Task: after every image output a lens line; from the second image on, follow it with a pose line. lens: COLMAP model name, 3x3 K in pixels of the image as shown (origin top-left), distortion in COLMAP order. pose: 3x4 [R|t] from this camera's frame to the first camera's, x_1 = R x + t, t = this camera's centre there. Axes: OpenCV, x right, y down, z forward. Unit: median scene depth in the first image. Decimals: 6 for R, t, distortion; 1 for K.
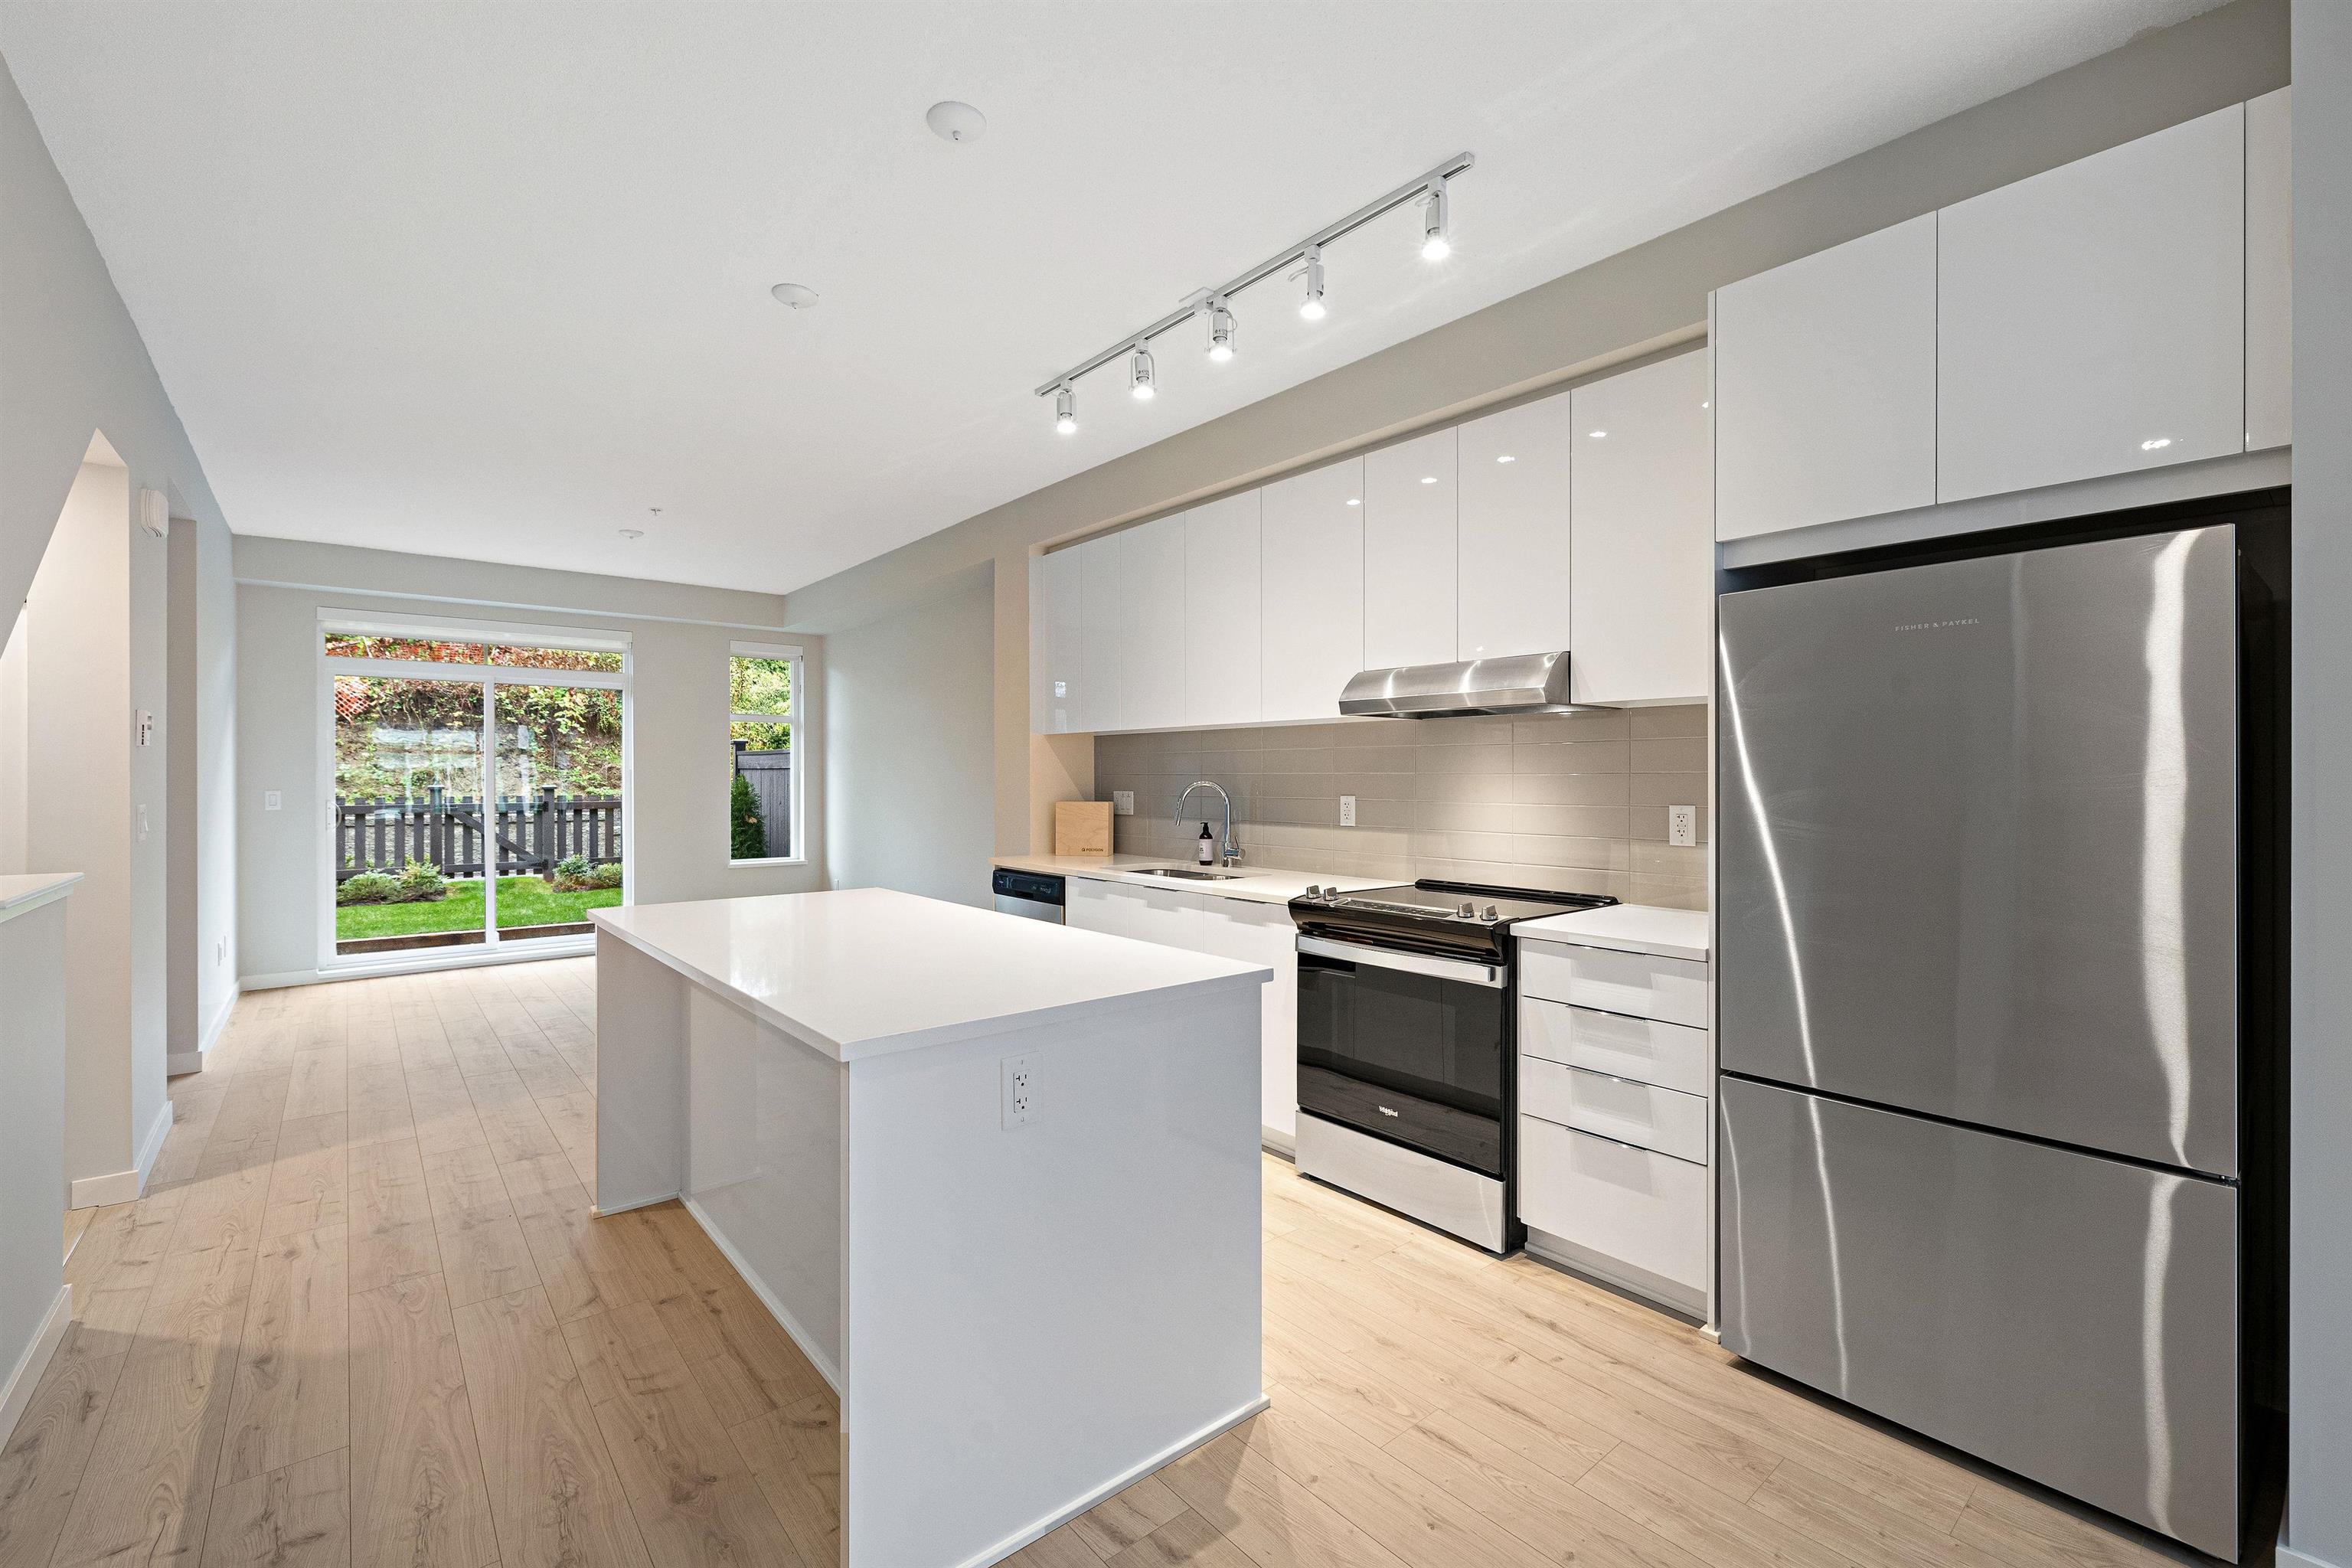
lens RADIAL K [[995.2, 0, 1175.0], [0, 995.2, 777.1], [0, 0, 1]] dist [-0.001126, -0.000078]
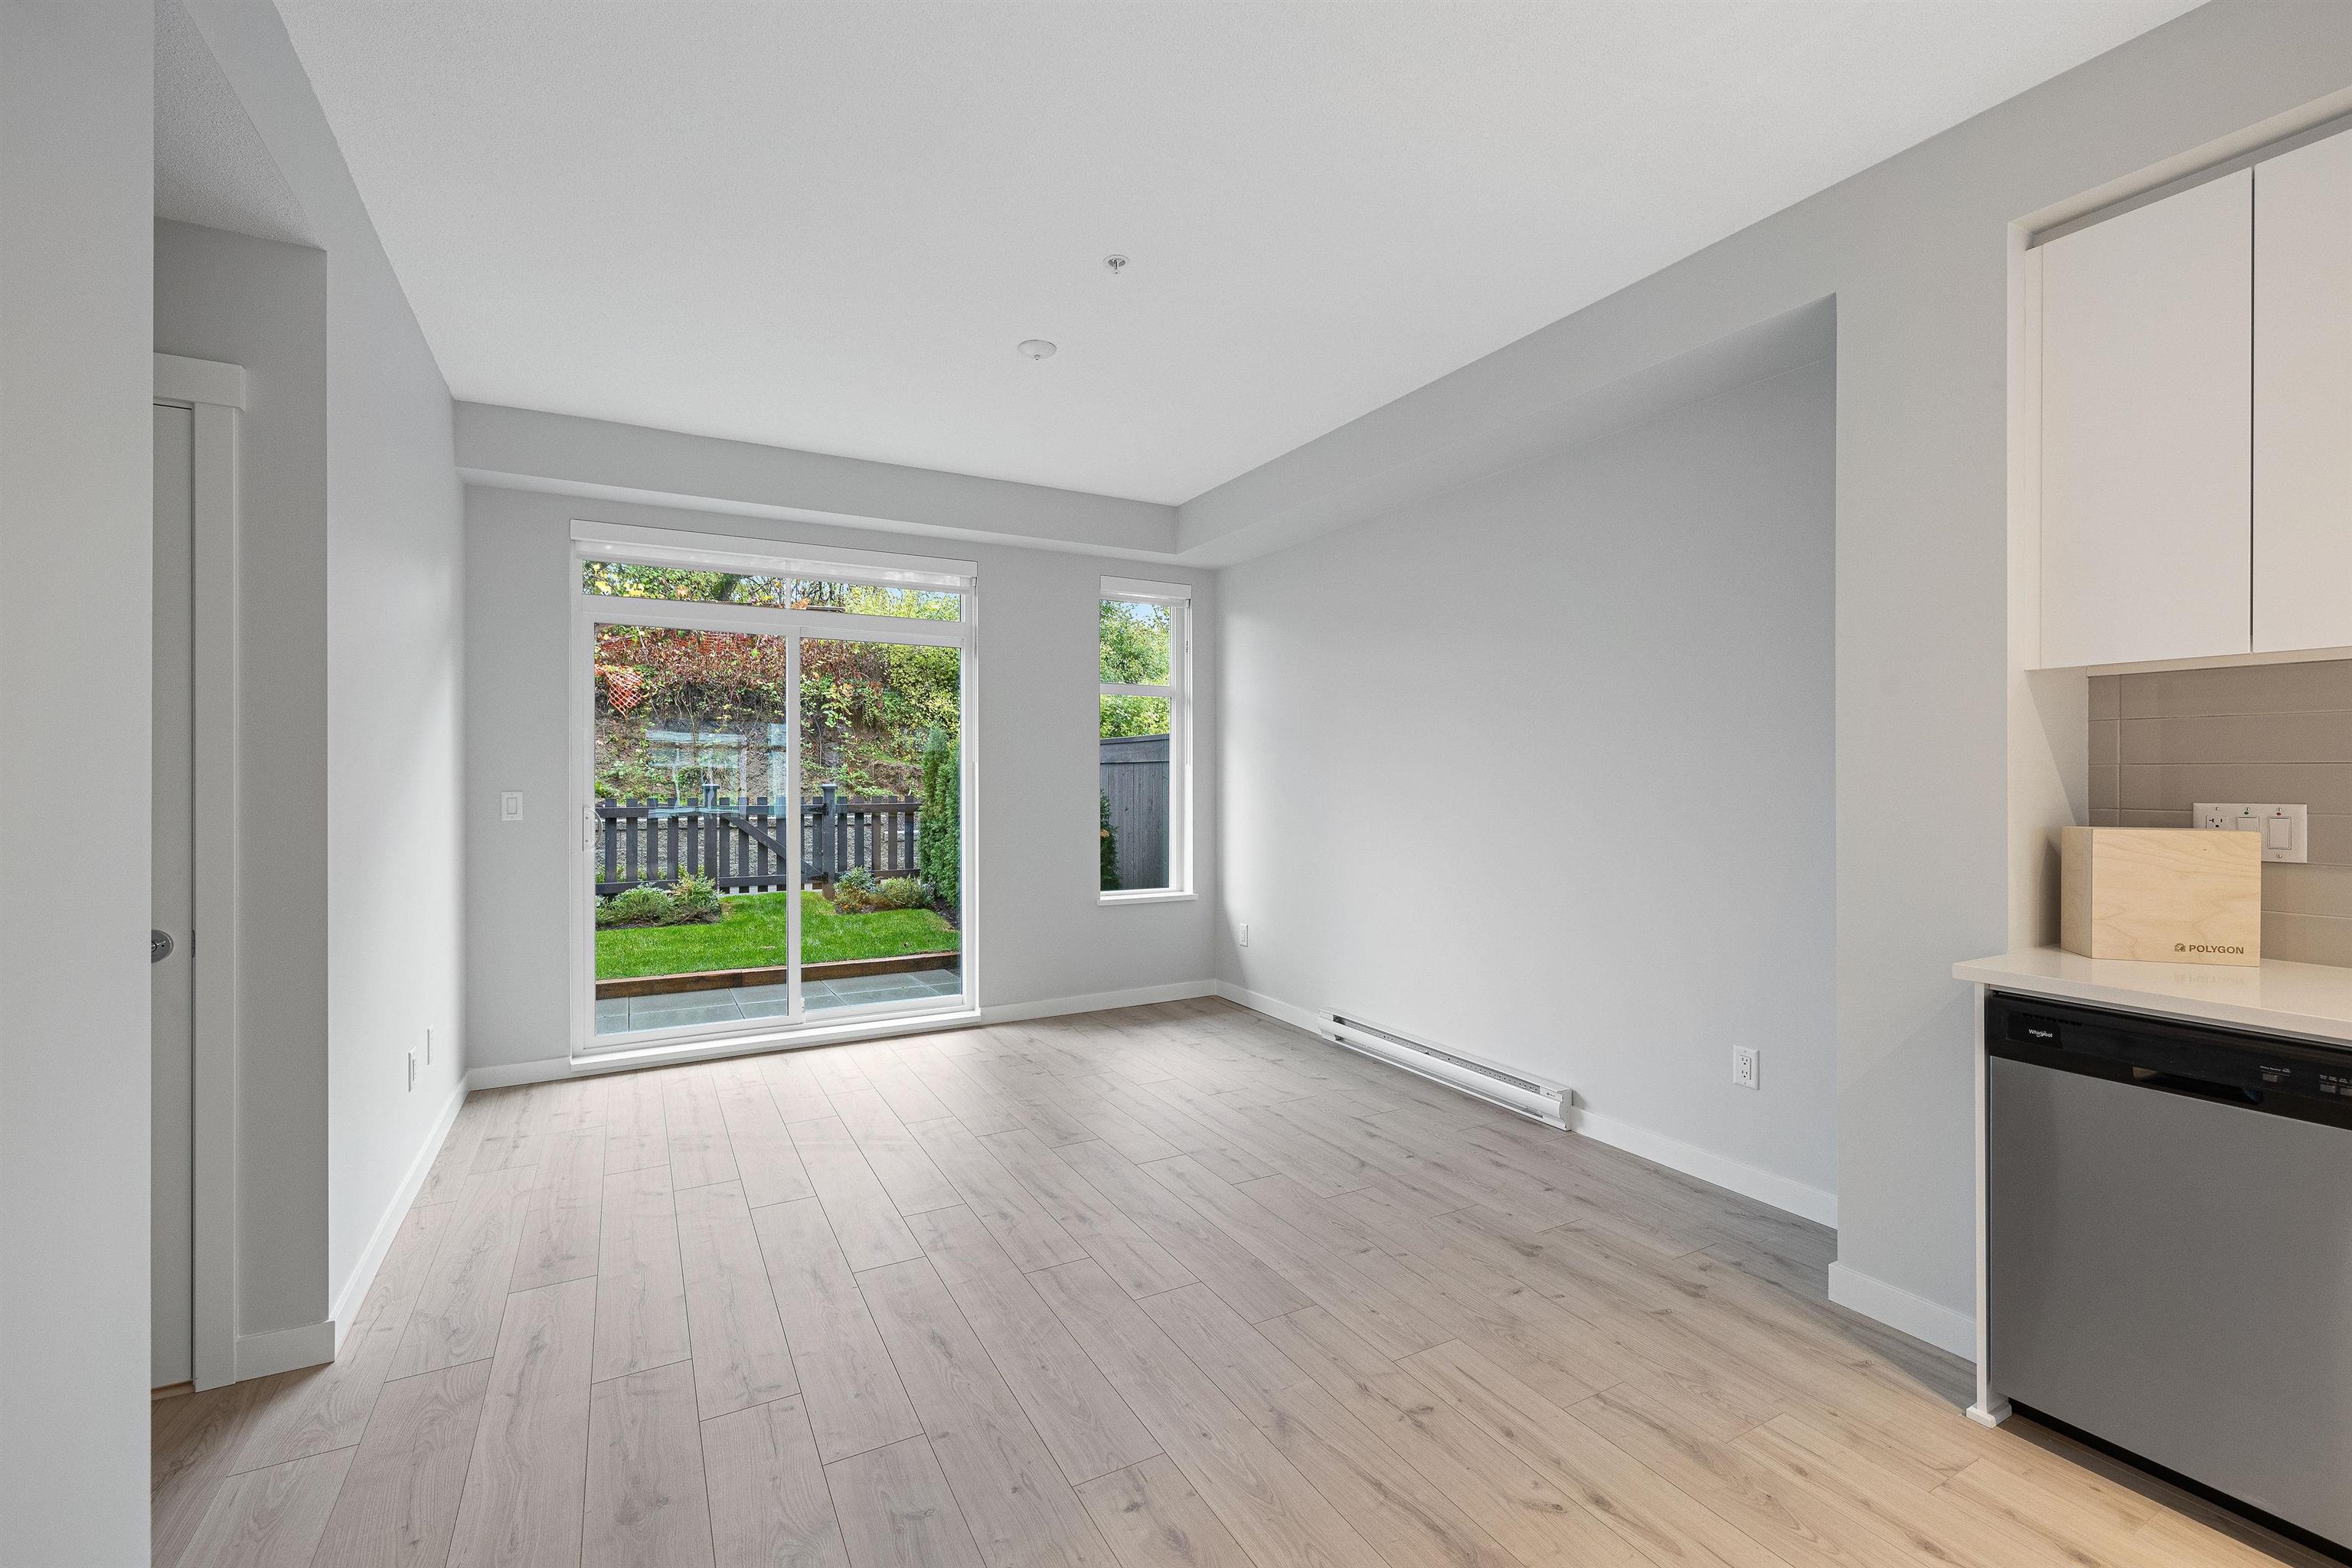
lens RADIAL K [[995.2, 0, 1175.0], [0, 995.2, 777.1], [0, 0, 1]] dist [-0.001126, -0.000078]
pose [[0.981849, 0.001015, -0.189659, -0.410812], [-0.001006, 0.999999, 0.000140, 0.003693], [0.189659, 0.000053, 0.981850, 0.513907]]
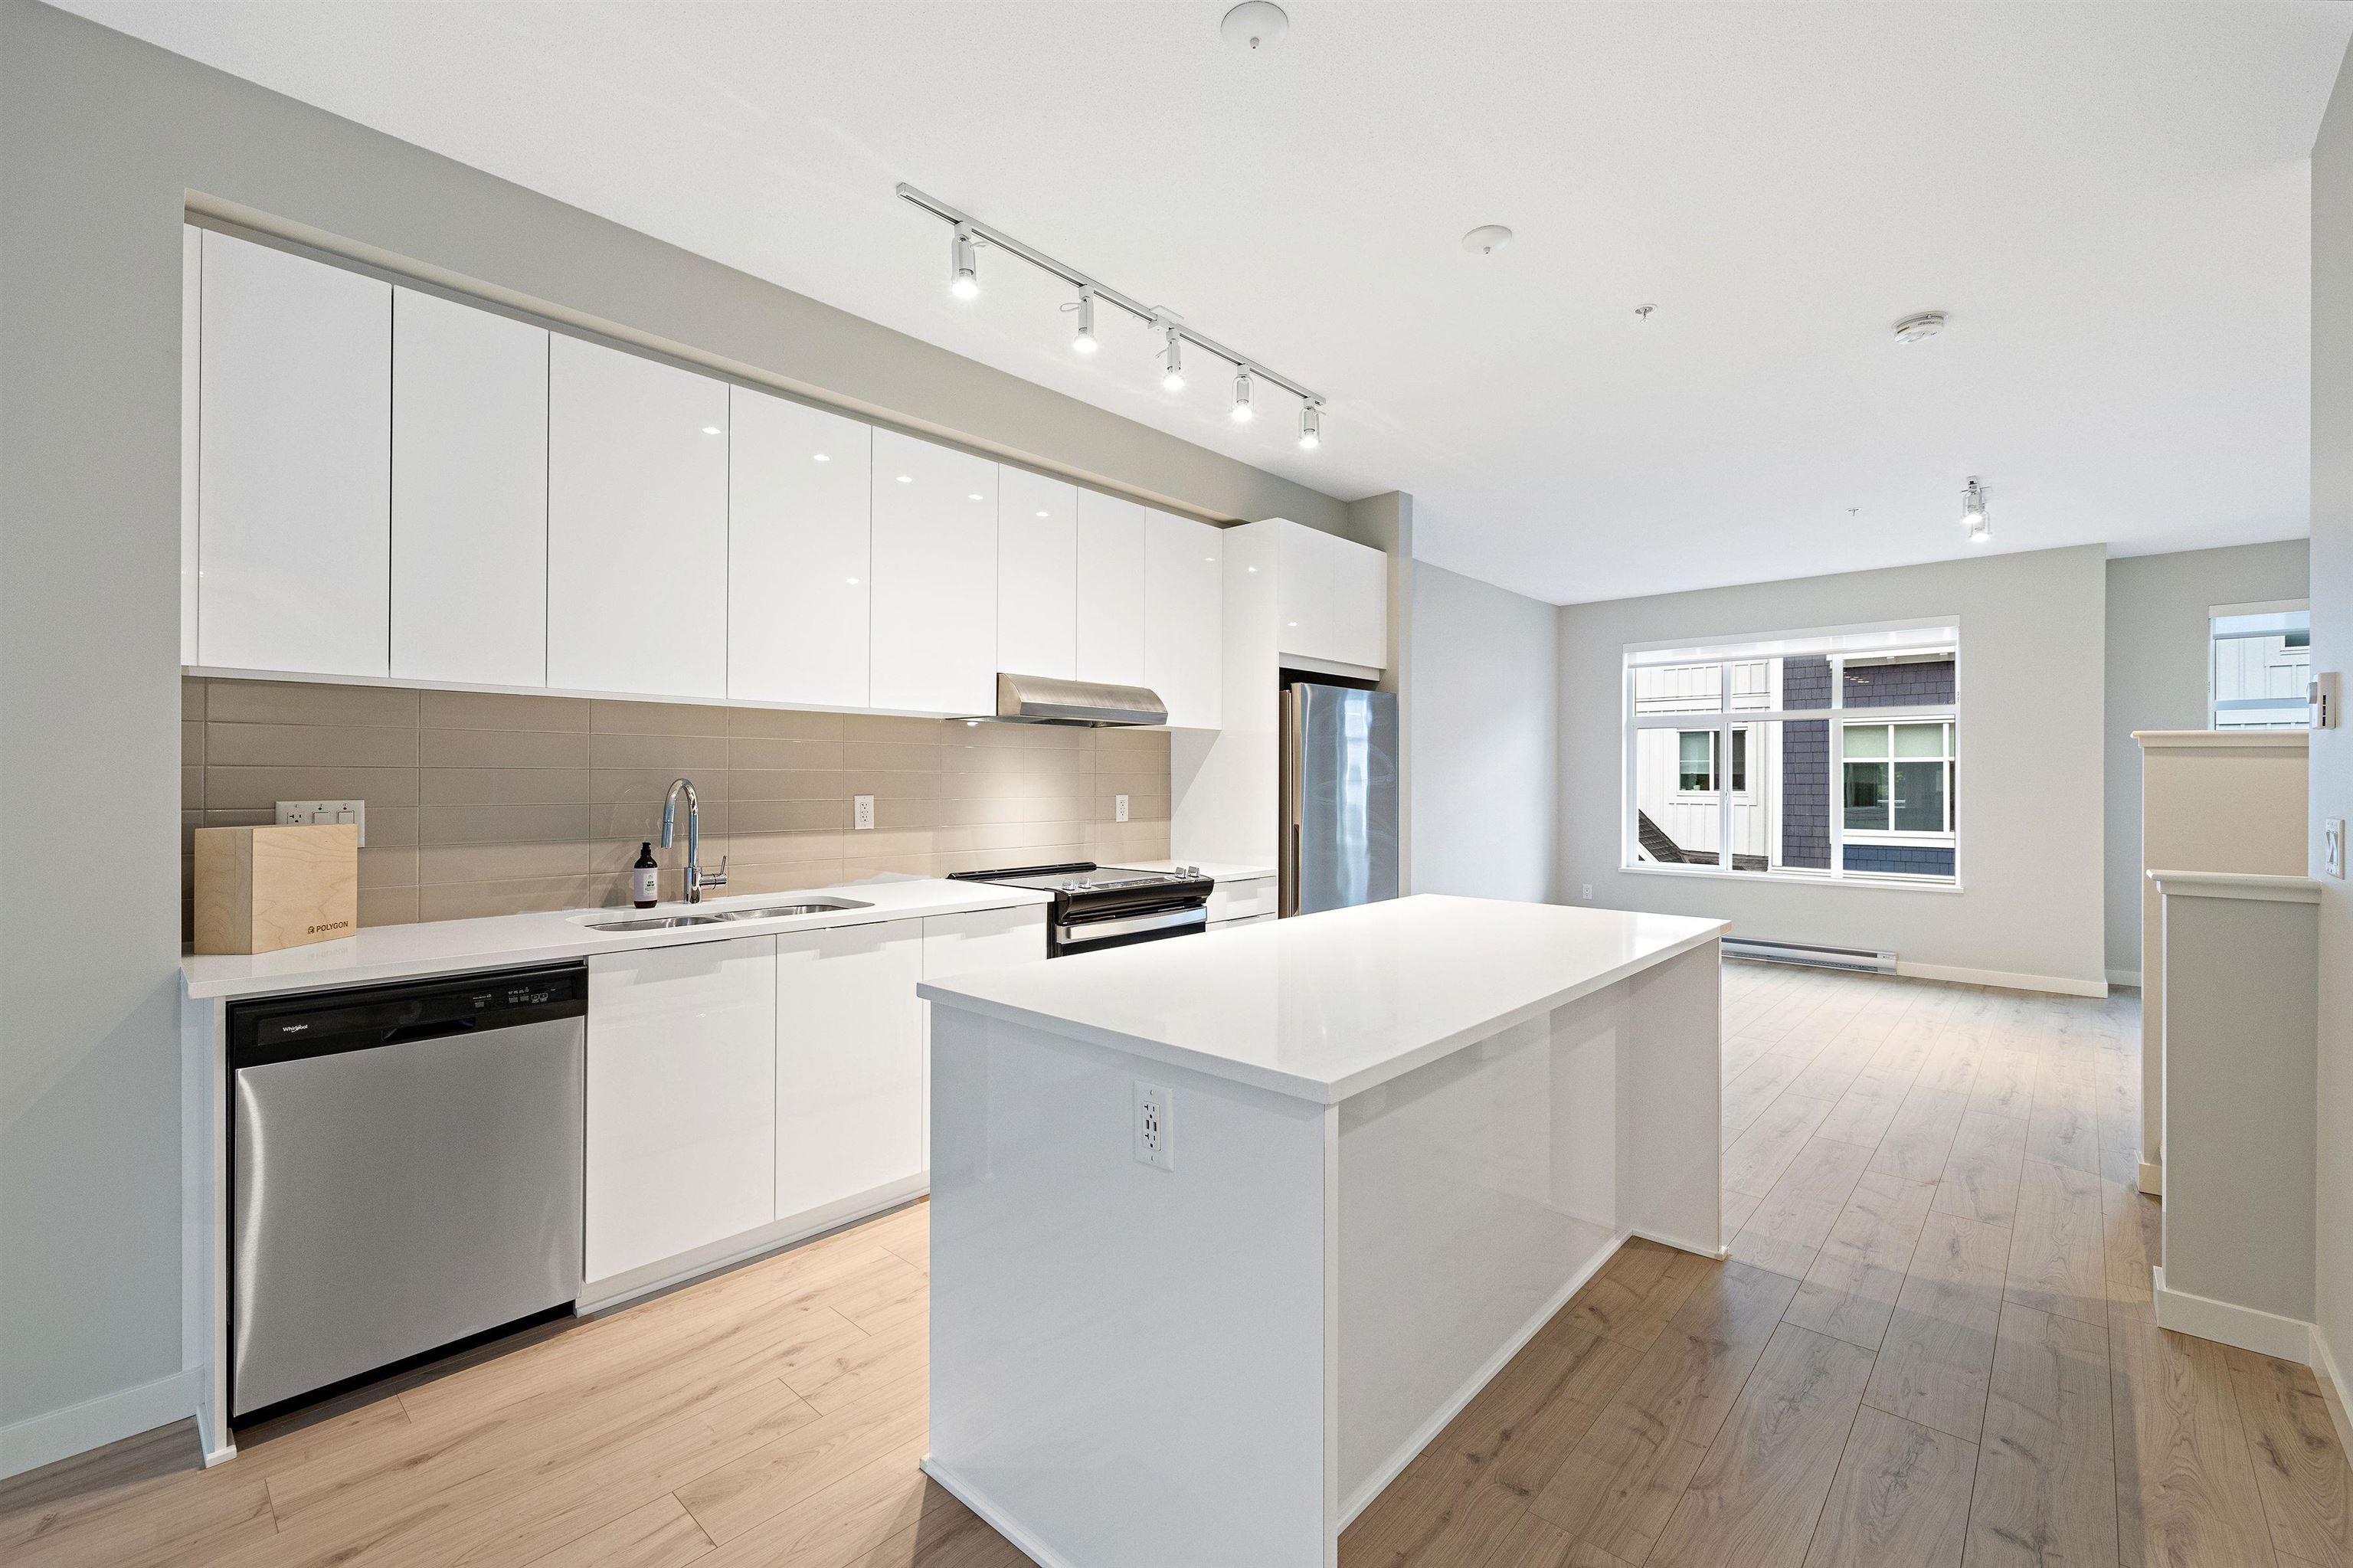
lens RADIAL K [[991.4, 0, 1171.4], [0, 991.4, 774.1], [0, 0, 1]] dist [-0.001320, -0.000049]
pose [[-0.131480, 0.005866, 0.991302, -0.584553], [-0.002418, 0.999978, -0.006238, 0.003435], [-0.991316, -0.003217, -0.131463, 0.656877]]
